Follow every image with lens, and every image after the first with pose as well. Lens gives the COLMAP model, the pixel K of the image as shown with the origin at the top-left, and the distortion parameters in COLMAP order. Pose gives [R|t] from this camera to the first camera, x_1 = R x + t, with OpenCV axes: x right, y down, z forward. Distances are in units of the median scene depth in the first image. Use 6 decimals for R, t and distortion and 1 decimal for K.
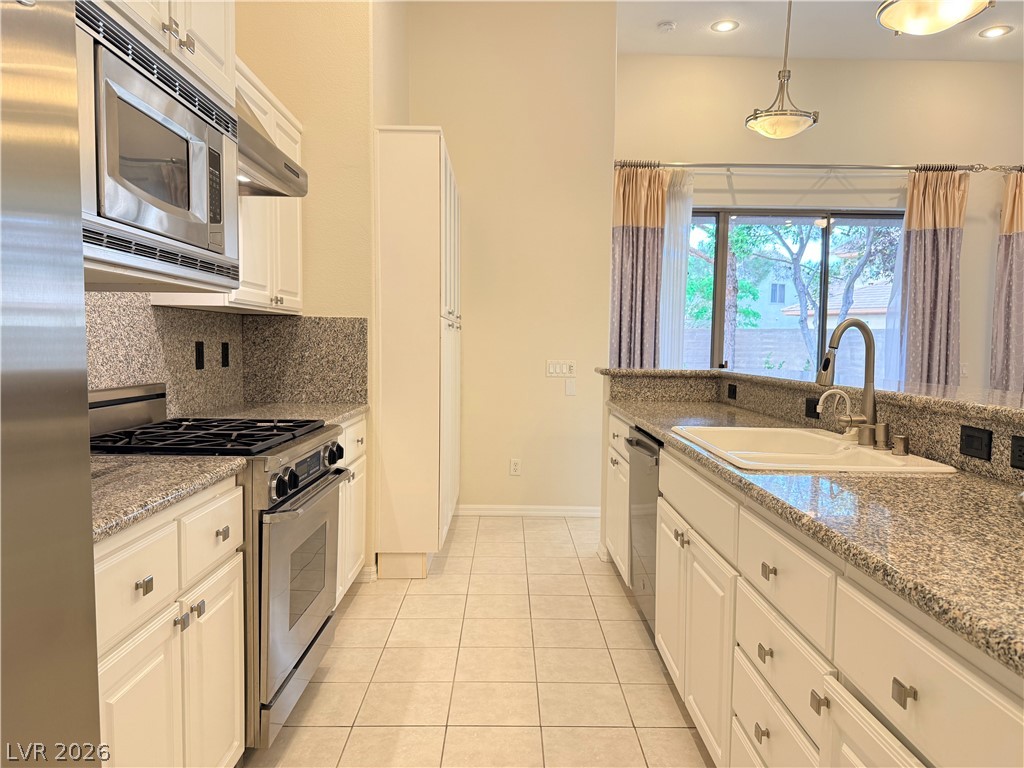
lens RADIAL K [[720.2, 0, 509.1], [0, 720.2, 388.9], [0, 0, 1]] dist [0.070186, -0.091087]
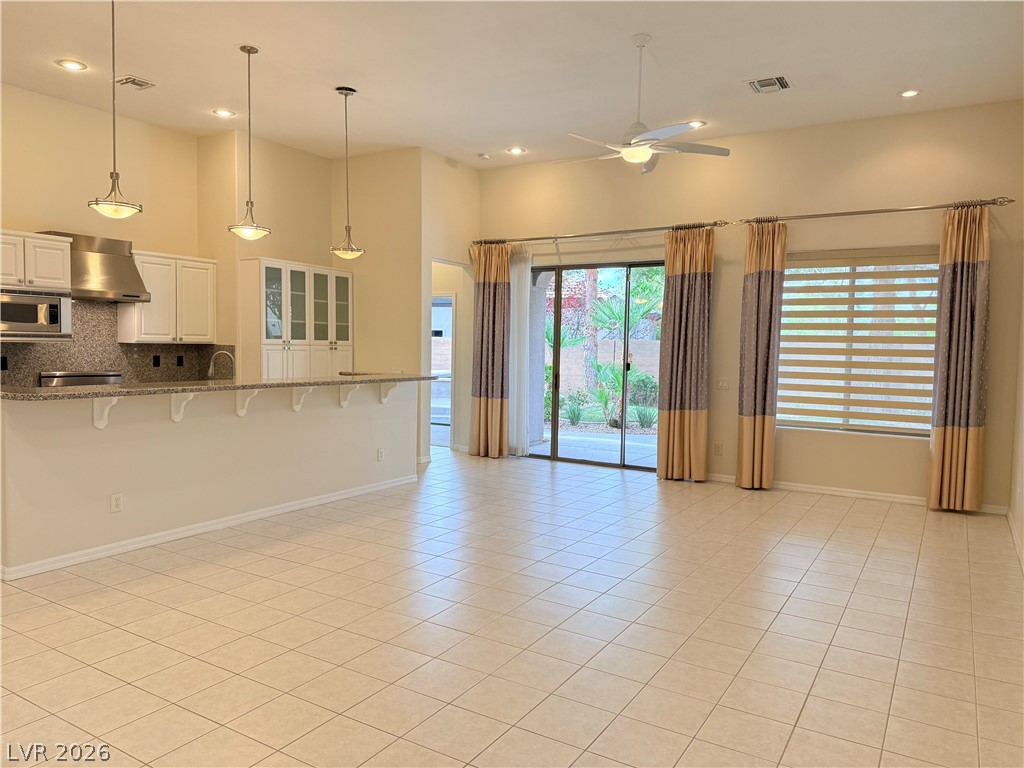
lens RADIAL K [[720.2, 0, 511.2], [0, 720.2, 381.6], [0, 0, 1]] dist [0.070186, -0.091087]
pose [[0.848325, 0.030648, -0.528588, 1.686913], [-0.042728, 0.999030, -0.010650, -0.001769], [0.527749, 0.031620, 0.848812, -0.420065]]
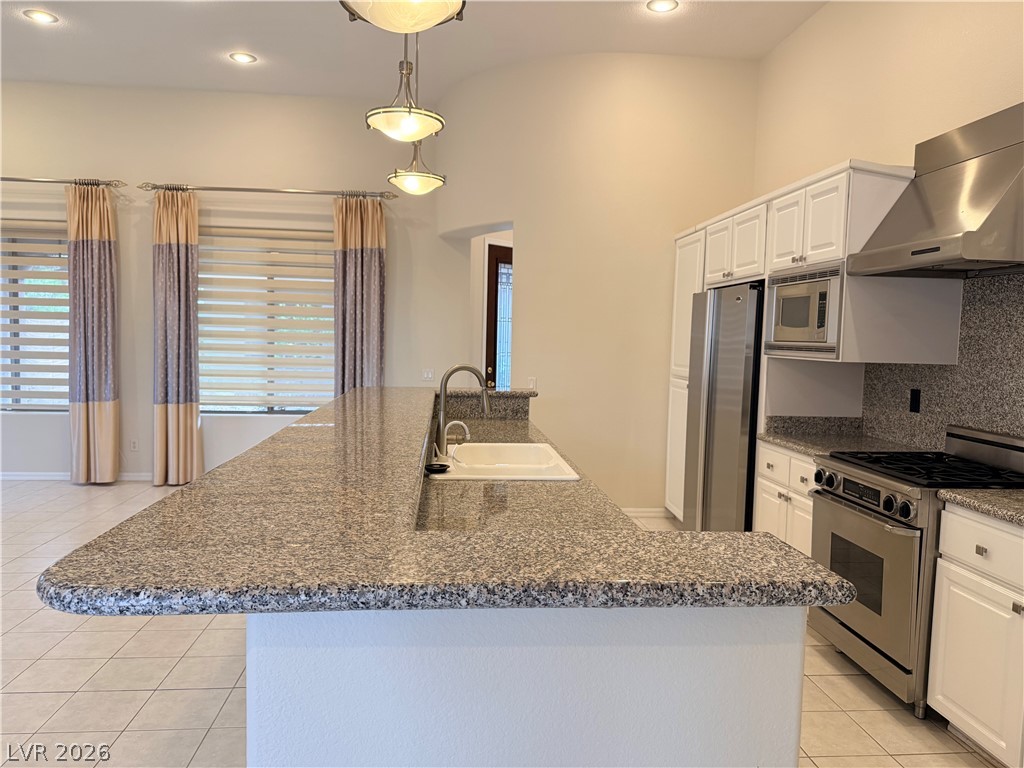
lens RADIAL K [[720.2, 0, 514.8], [0, 720.2, 386.9], [0, 0, 1]] dist [0.070186, -0.091087]
pose [[-0.995110, -0.031571, -0.093593, 0.304676], [-0.043861, 0.990237, 0.132315, -0.145638], [0.088502, 0.135773, -0.986779, 1.443906]]
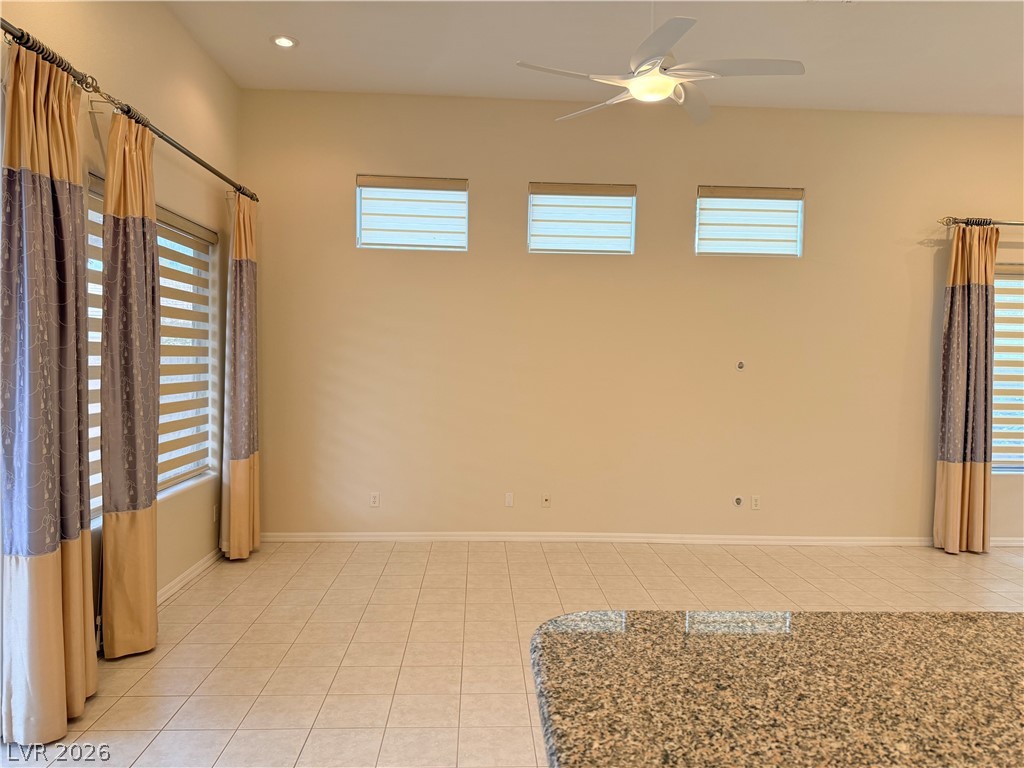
lens RADIAL K [[716.9, 0, 493.8], [0, 716.9, 378.8], [0, 0, 1]] dist [0.008941, -0.019381]
pose [[-0.032134, -0.041357, 0.998628, 0.144373], [0.047526, 0.997950, 0.042859, -0.153158], [-0.998353, 0.048838, -0.030103, 1.221735]]
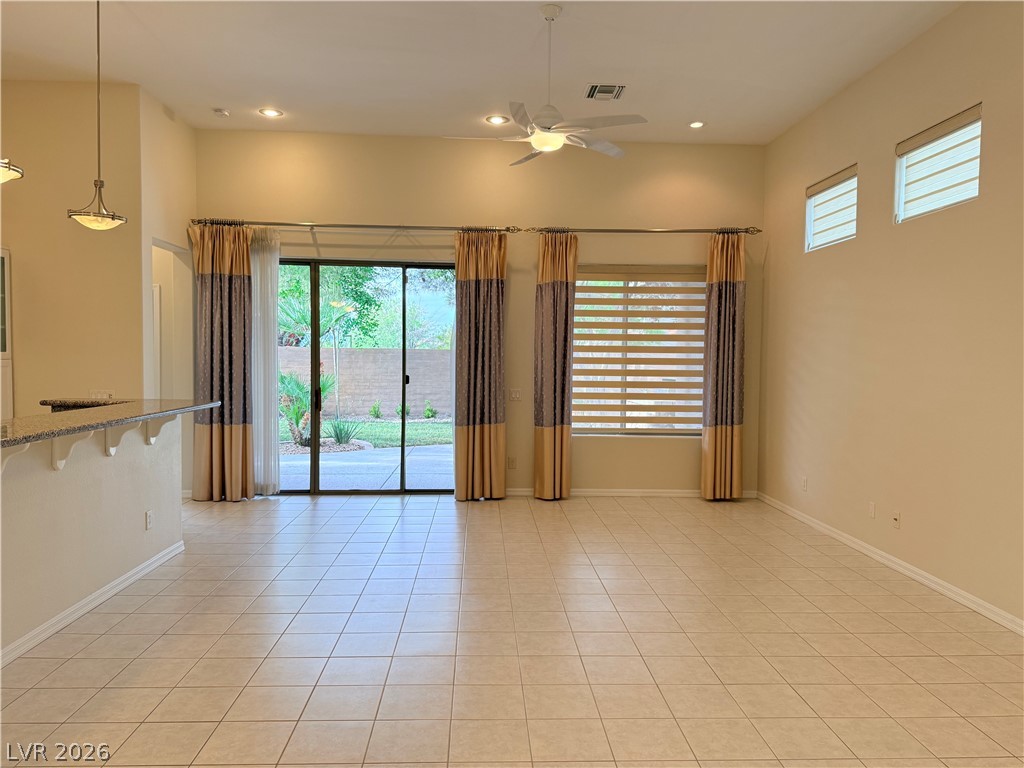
lens RADIAL K [[720.2, 0, 512.6], [0, 720.2, 384.8], [0, 0, 1]] dist [0.070186, -0.091087]
pose [[0.999161, -0.002491, 0.040886, 0.989748], [0.003481, 0.999702, -0.024149, -0.024160], [-0.040813, 0.024271, 0.998872, -0.327698]]
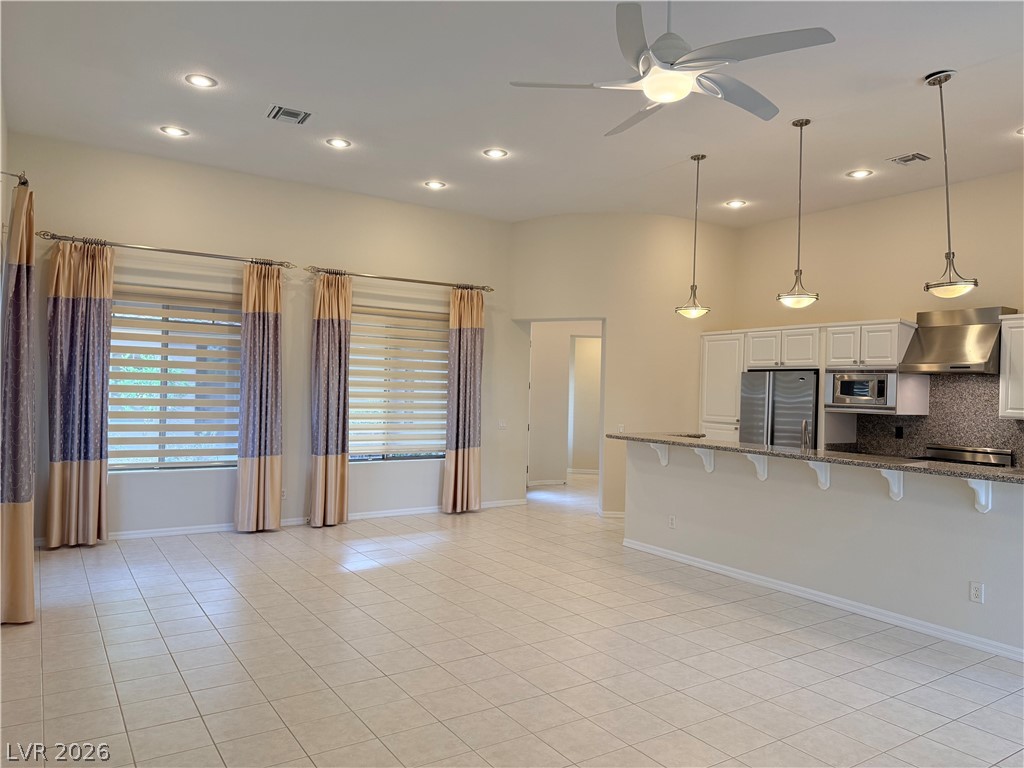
lens RADIAL K [[720.2, 0, 513.2], [0, 720.2, 386.4], [0, 0, 1]] dist [0.070186, -0.091087]
pose [[-0.839649, -0.038126, -0.541790, 1.725091], [-0.073805, 0.996290, 0.044271, -0.157088], [0.538092, 0.077159, -0.839347, 1.623450]]
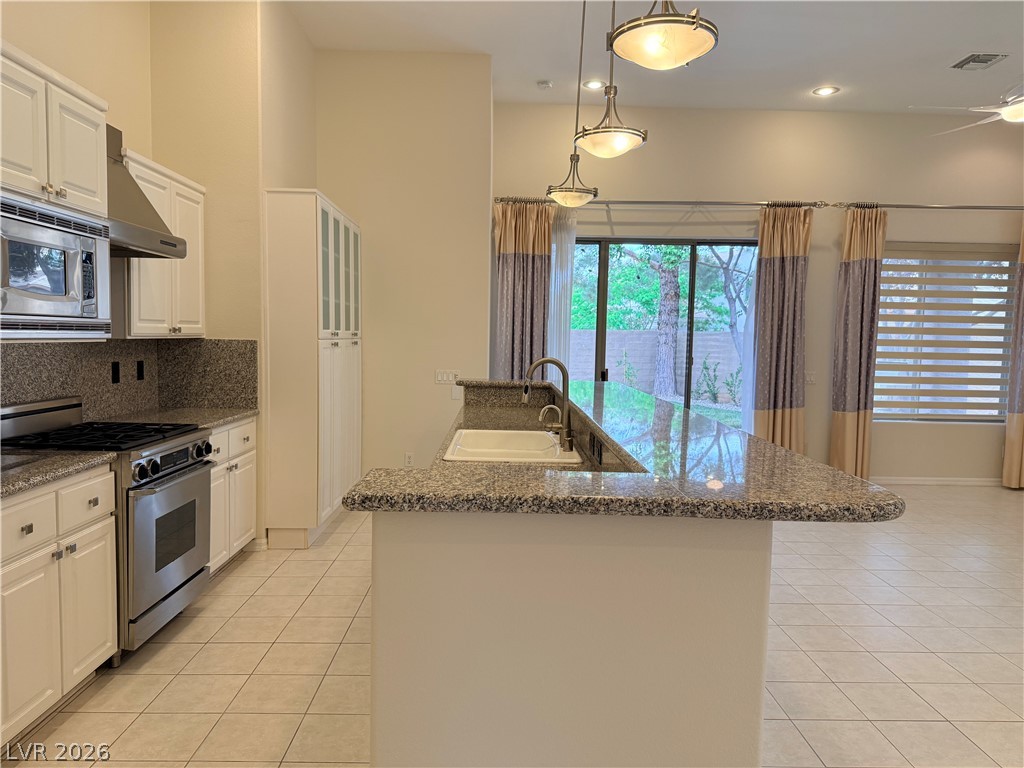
lens RADIAL K [[720.2, 0, 507.4], [0, 720.2, 387.7], [0, 0, 1]] dist [0.070186, -0.091087]
pose [[0.999968, 0.005151, 0.006087, 0.231832], [-0.005194, 0.999962, 0.006992, -0.027964], [-0.006051, -0.007024, 0.999957, -0.266273]]
